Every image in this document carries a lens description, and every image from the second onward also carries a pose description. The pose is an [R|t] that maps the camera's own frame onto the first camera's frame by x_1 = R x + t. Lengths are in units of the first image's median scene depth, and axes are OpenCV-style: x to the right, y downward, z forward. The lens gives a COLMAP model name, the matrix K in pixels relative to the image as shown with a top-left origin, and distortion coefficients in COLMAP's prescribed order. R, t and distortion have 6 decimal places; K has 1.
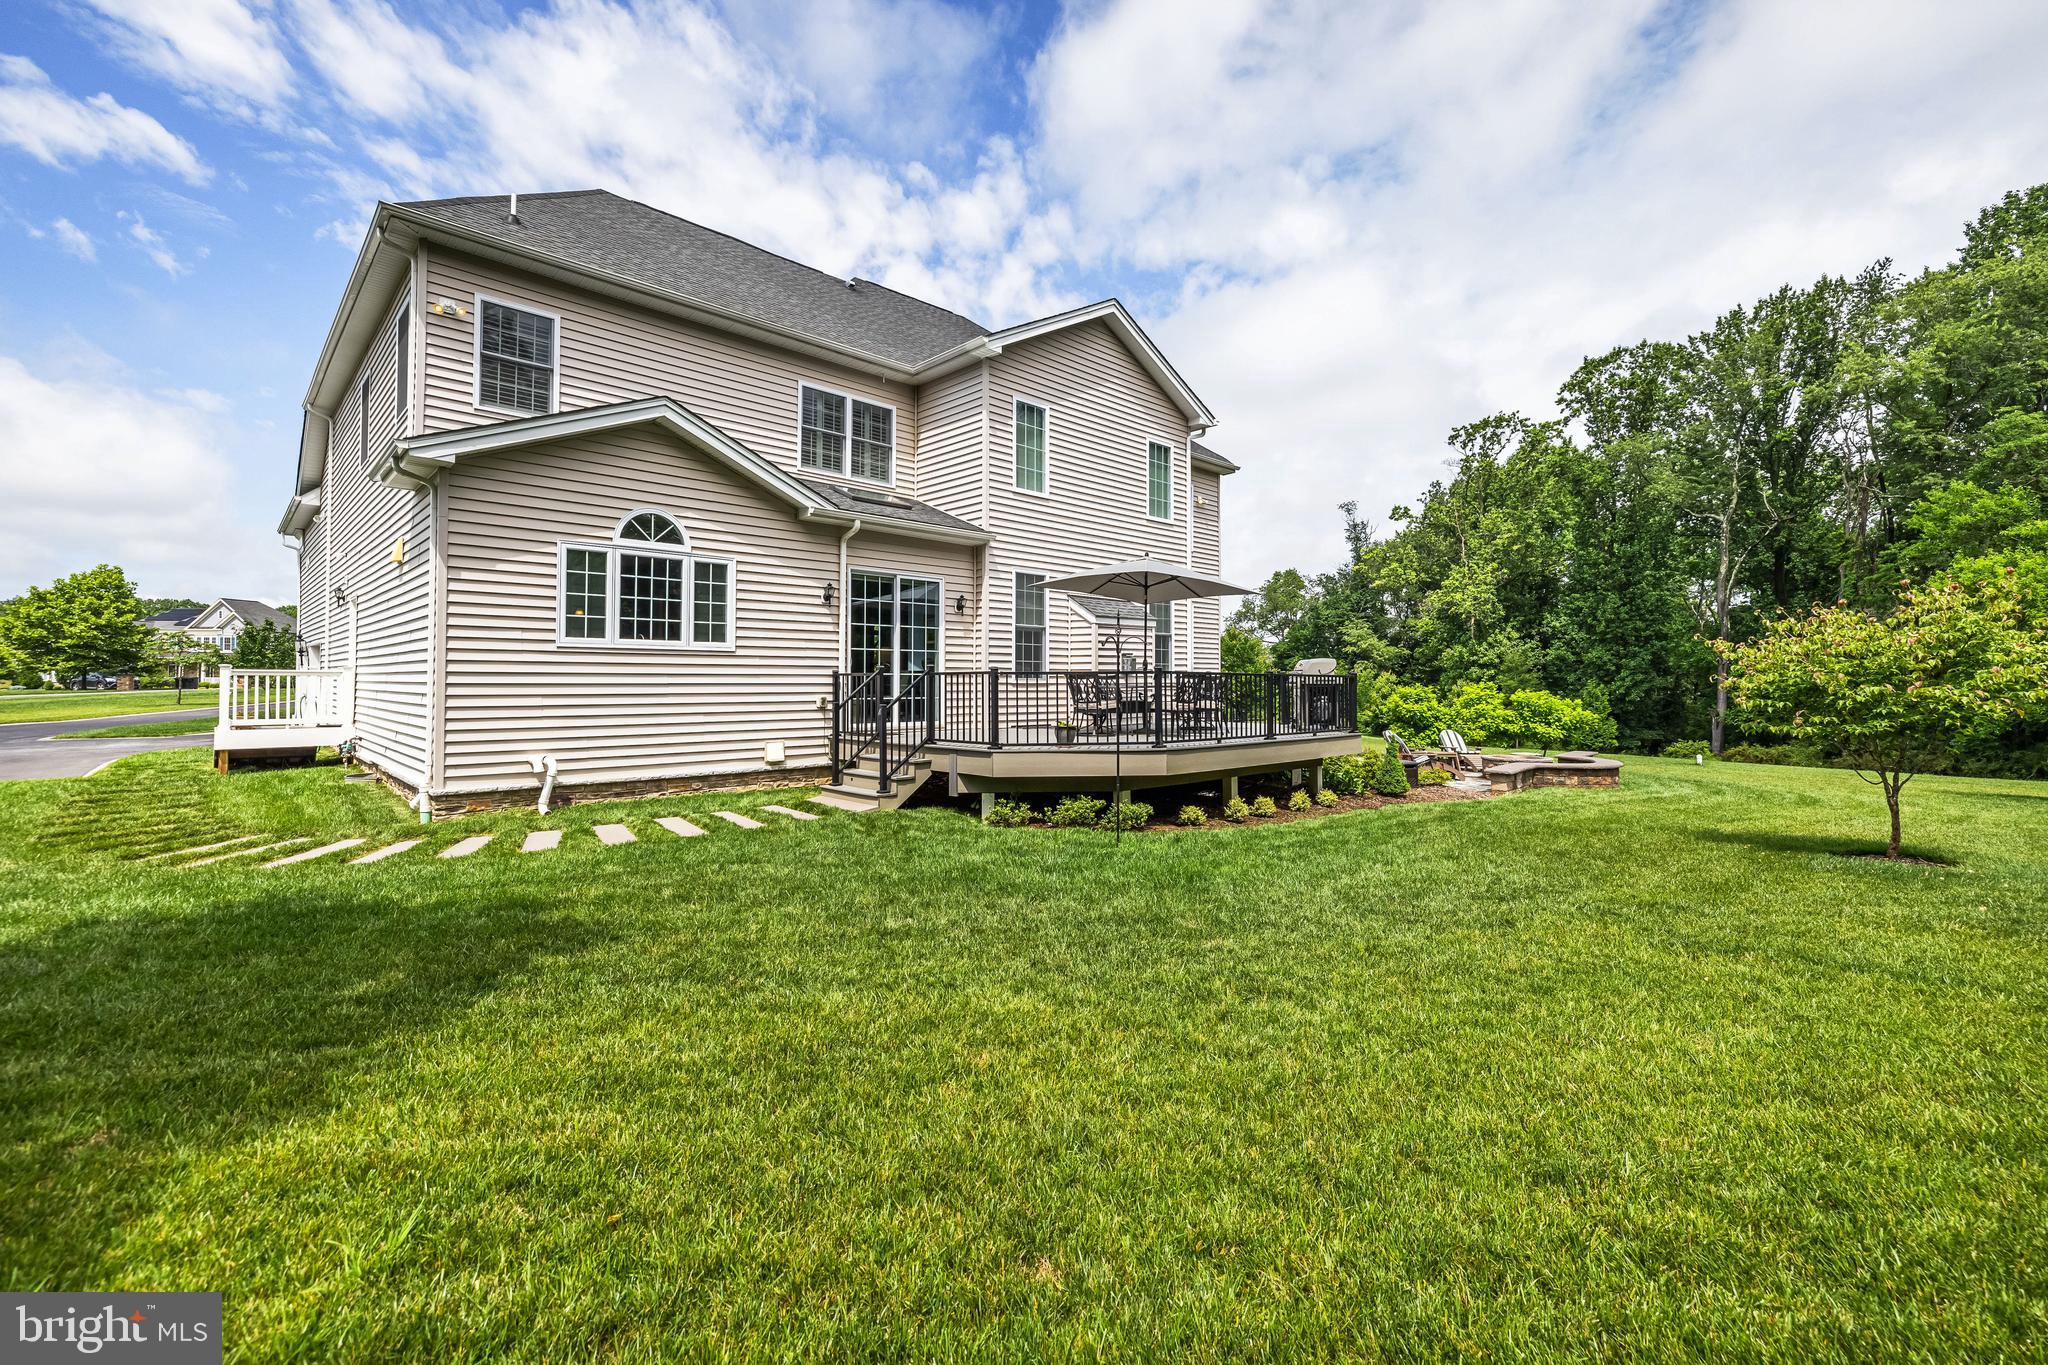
lens RADIAL K [[857.3, 0, 1014.1], [0, 857.3, 664.7], [0, 0, 1]] dist [-0.000334, 0.000302]
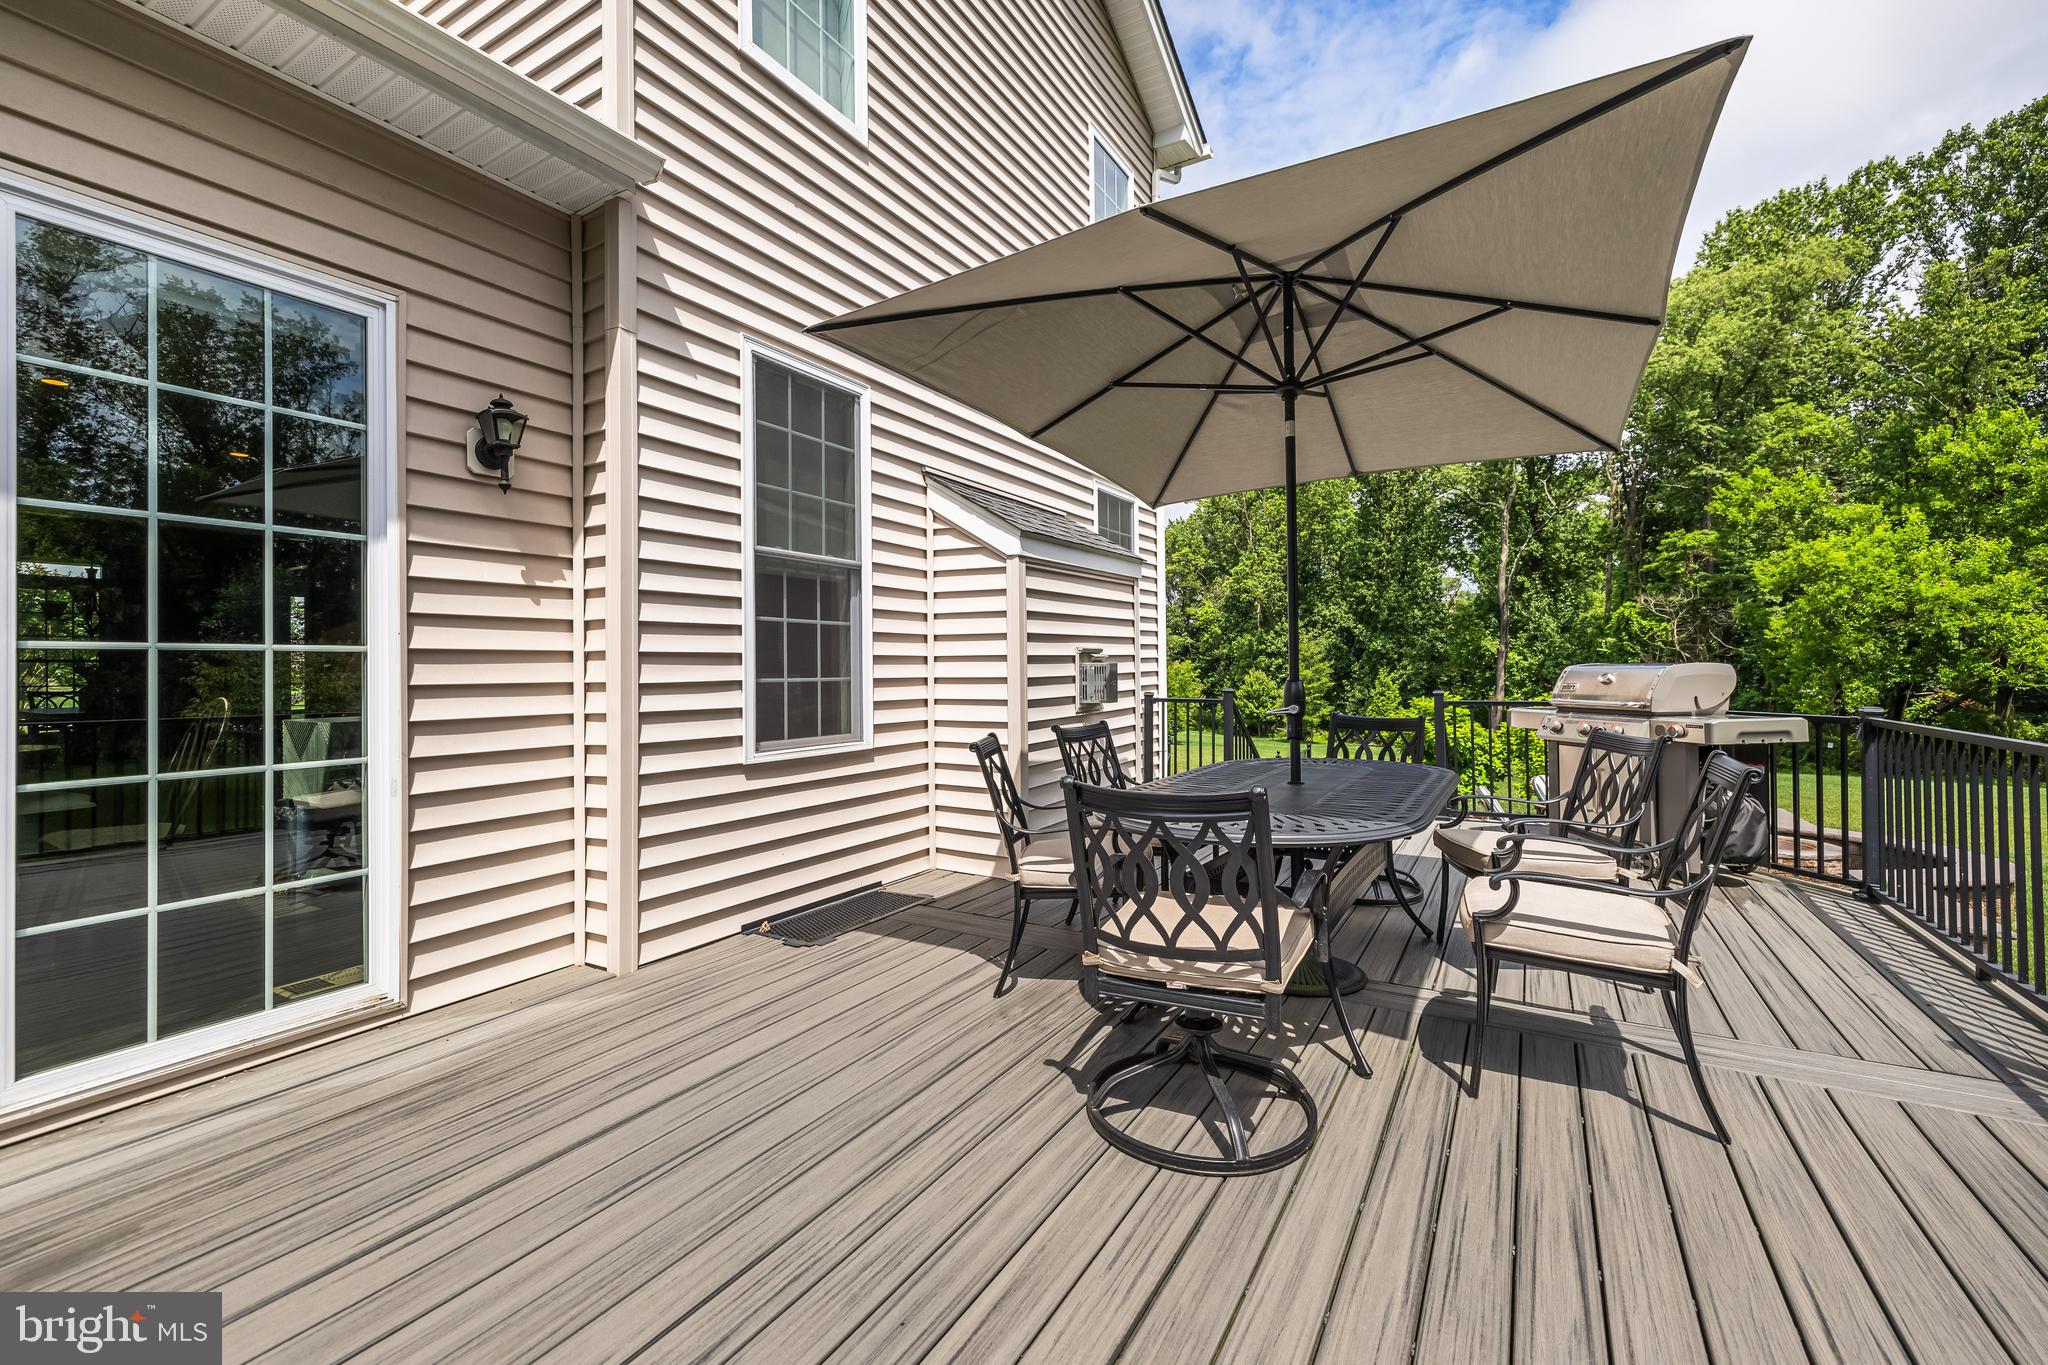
lens RADIAL K [[857.3, 0, 1016.7], [0, 857.3, 665.1], [0, 0, 1]] dist [-0.000334, 0.000302]
pose [[0.962702, -0.011018, 0.270340, 0.005704], [0.007563, 0.999876, 0.013816, -0.009753], [-0.270459, -0.011256, 0.962666, 0.537043]]
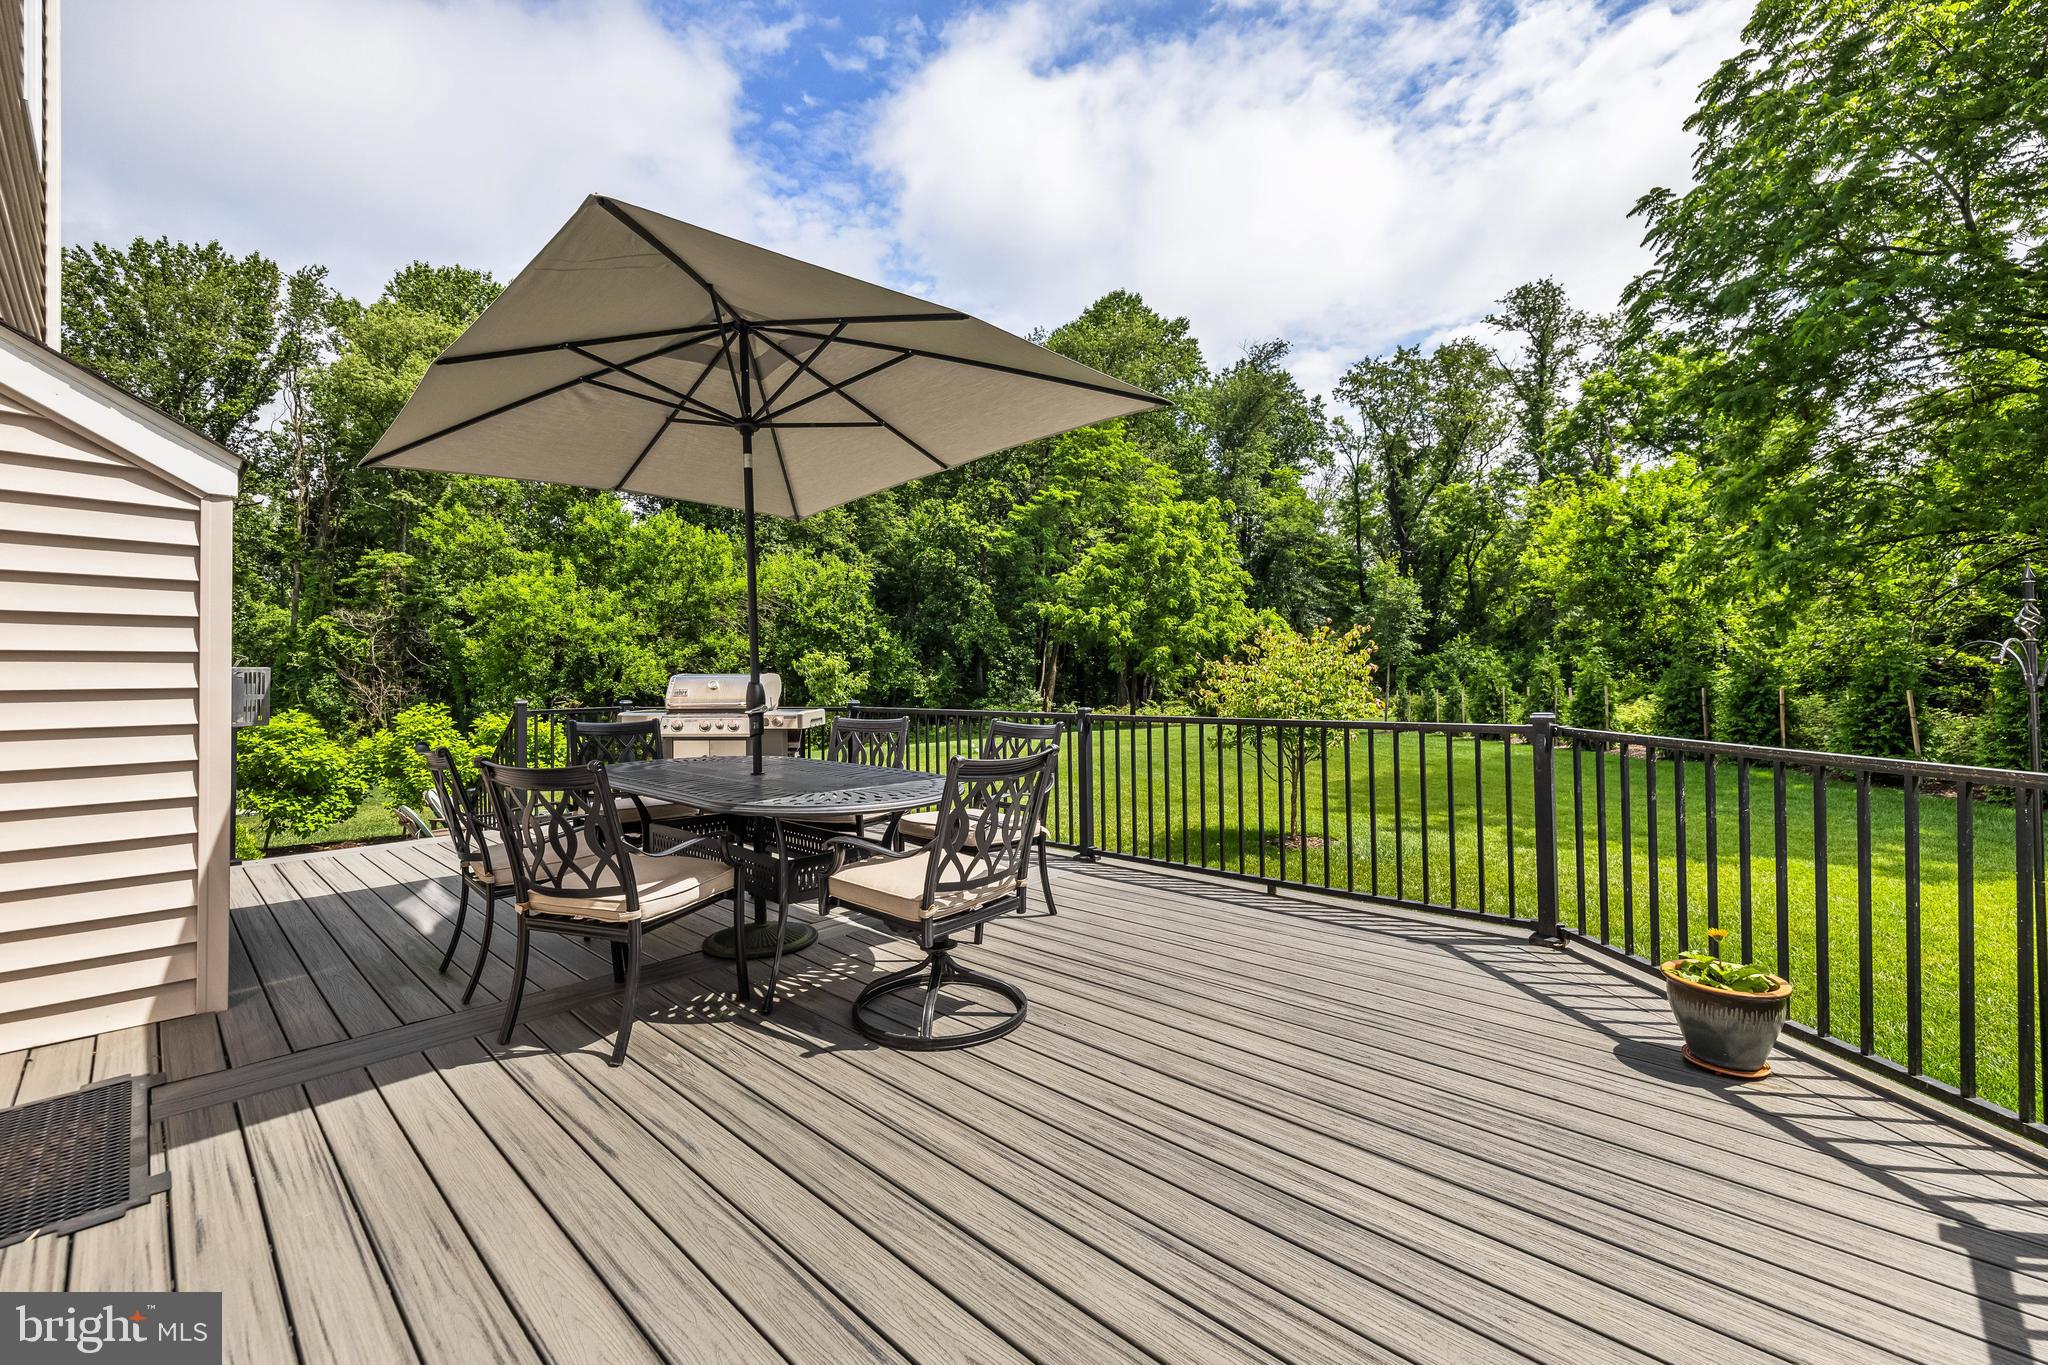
lens RADIAL K [[857.3, 0, 1015.1], [0, 857.3, 662.1], [0, 0, 1]] dist [-0.000334, 0.000302]
pose [[-0.047075, 0.010767, 0.998833, -0.090822], [-0.010066, 0.999886, -0.011253, -0.007146], [-0.998841, -0.010584, -0.046961, 0.636609]]
